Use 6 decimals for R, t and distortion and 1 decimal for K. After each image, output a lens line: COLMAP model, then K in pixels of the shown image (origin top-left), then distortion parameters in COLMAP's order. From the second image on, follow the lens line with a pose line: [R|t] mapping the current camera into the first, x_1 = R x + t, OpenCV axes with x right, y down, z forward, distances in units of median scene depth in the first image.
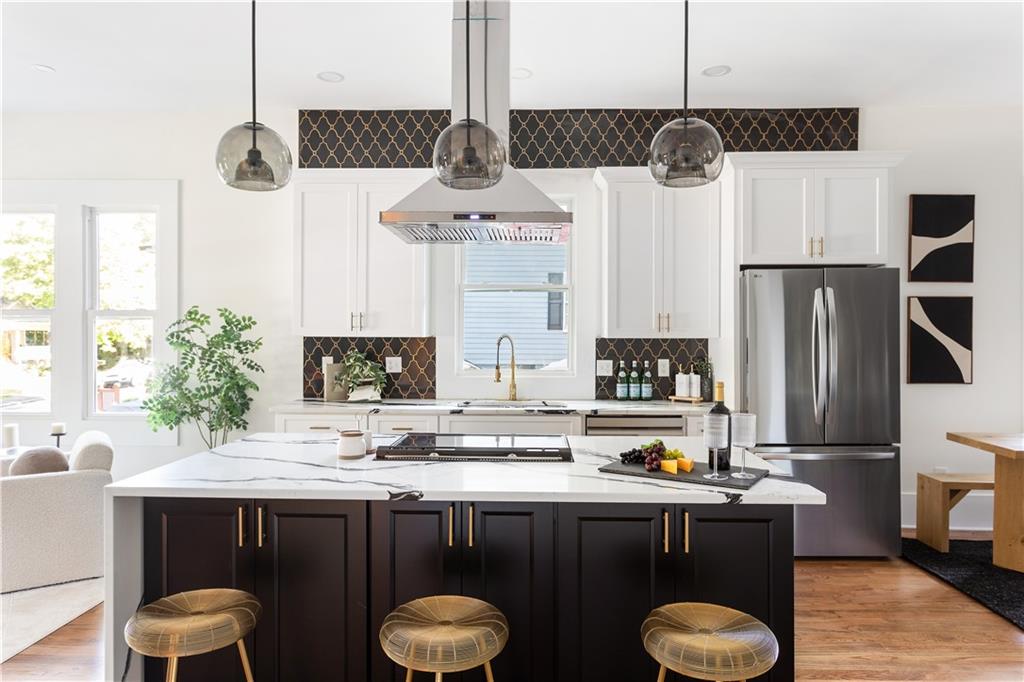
lens RADIAL K [[657.5, 0, 512.0], [0, 657.5, 341.0], [0, 0, 1]] dist [0.002192, -0.000531]
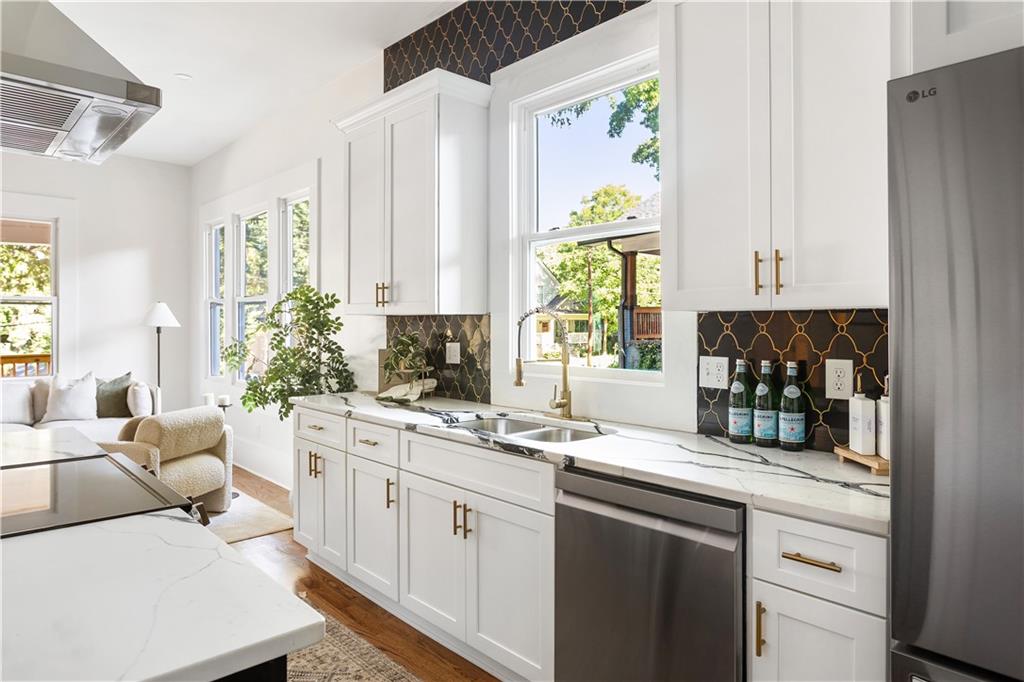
lens RADIAL K [[632.8, 0, 507.9], [0, 632.8, 322.5], [0, 0, 1]] dist [-0.002979, -0.000274]
pose [[0.701257, -0.002754, -0.712904, 0.381252], [-0.006178, 0.999932, -0.009939, 0.009075], [0.712882, 0.011374, 0.701192, 0.561590]]
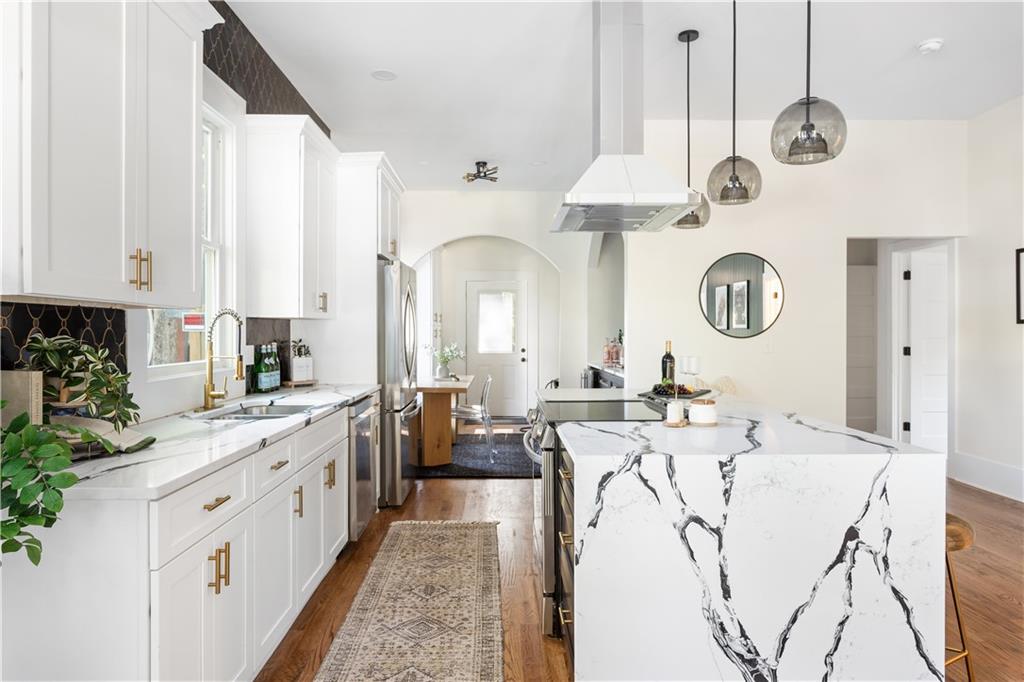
lens RADIAL K [[635.5, 0, 512.0], [0, 635.5, 341.0], [0, 0, 1]] dist [-0.004513, 0.000964]
pose [[-0.058034, -0.017096, 0.998168, -0.661070], [0.011105, 0.999780, 0.017769, 0.013916], [-0.998253, 0.012115, -0.057832, 0.739778]]
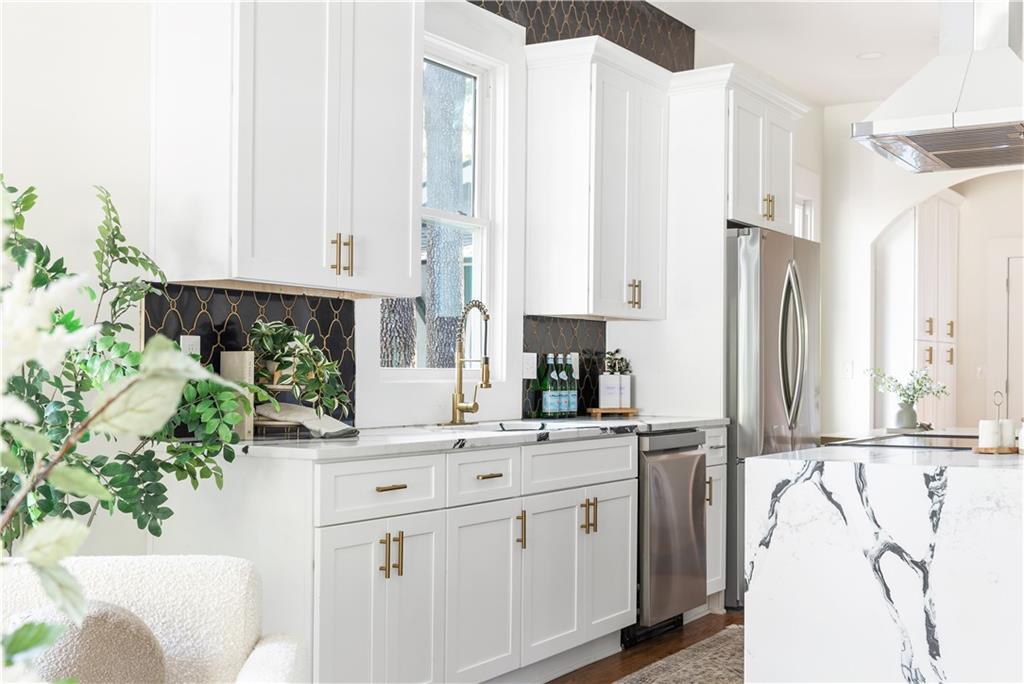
lens RADIAL K [[1283.3, 0, 516.9], [0, 1283.3, 399.1], [0, 0, 1]] dist [-0.001909, 0.034409]
pose [[0.476802, -0.017926, 0.878828, -0.908503], [0.004015, 0.999826, 0.018216, 0.050950], [-0.879002, -0.005157, 0.476791, 0.461382]]
